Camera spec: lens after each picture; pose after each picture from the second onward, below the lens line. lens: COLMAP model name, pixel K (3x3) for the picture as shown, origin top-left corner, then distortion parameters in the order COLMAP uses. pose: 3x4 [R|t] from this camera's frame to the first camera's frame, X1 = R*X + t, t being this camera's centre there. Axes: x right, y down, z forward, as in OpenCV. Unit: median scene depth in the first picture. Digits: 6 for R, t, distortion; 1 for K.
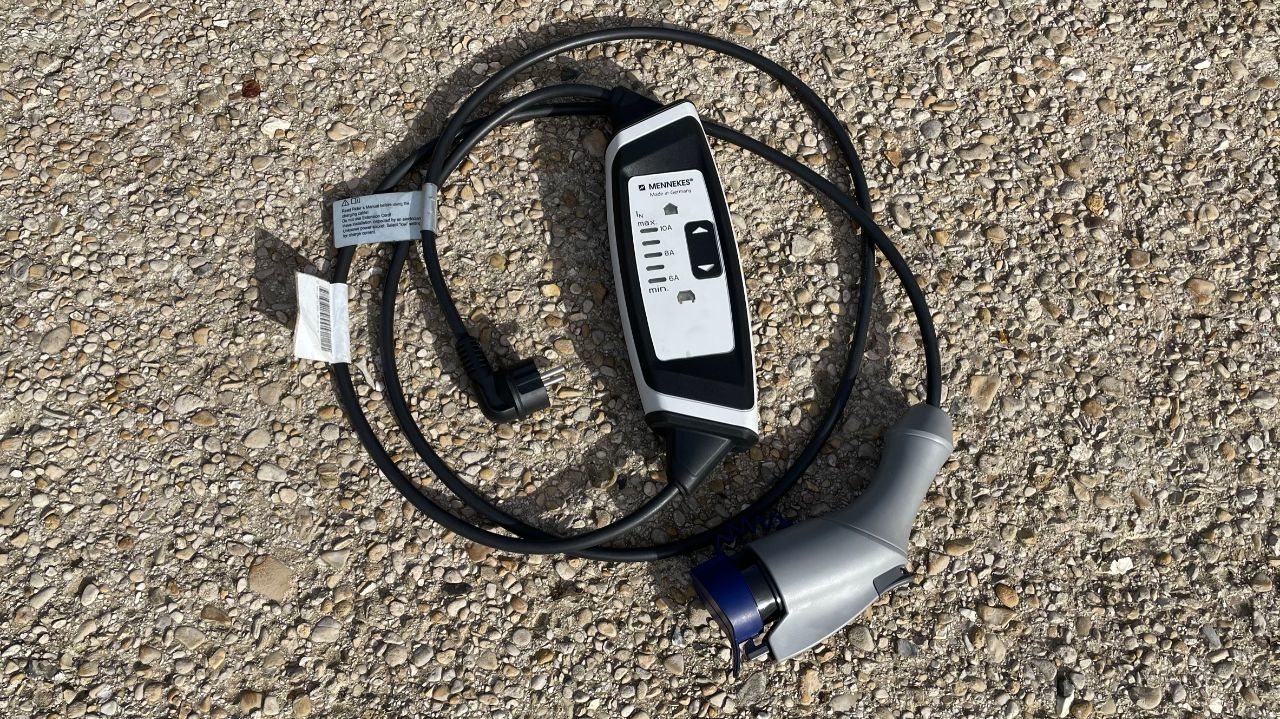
lens RADIAL K [[965.5, 0, 639.6], [0, 965.5, 360.5], [0, 0, 1]] dist [0.067096, -0.077934]
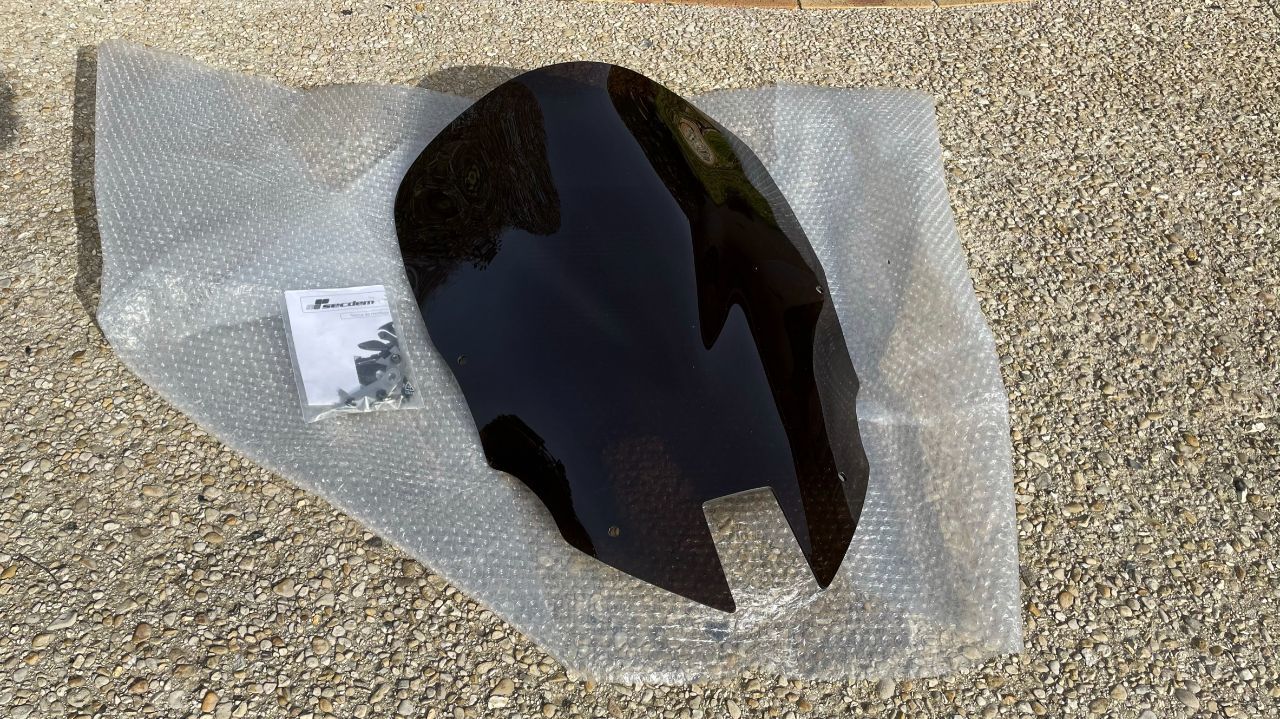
lens RADIAL K [[965.5, 0, 636.6], [0, 965.5, 360.7], [0, 0, 1]] dist [0.067096, -0.077934]
pose [[0.999821, 0.016530, -0.009174, -0.466715], [-0.018760, 0.927522, -0.373297, 0.659537], [0.002339, 0.373403, 0.927666, -0.484529]]
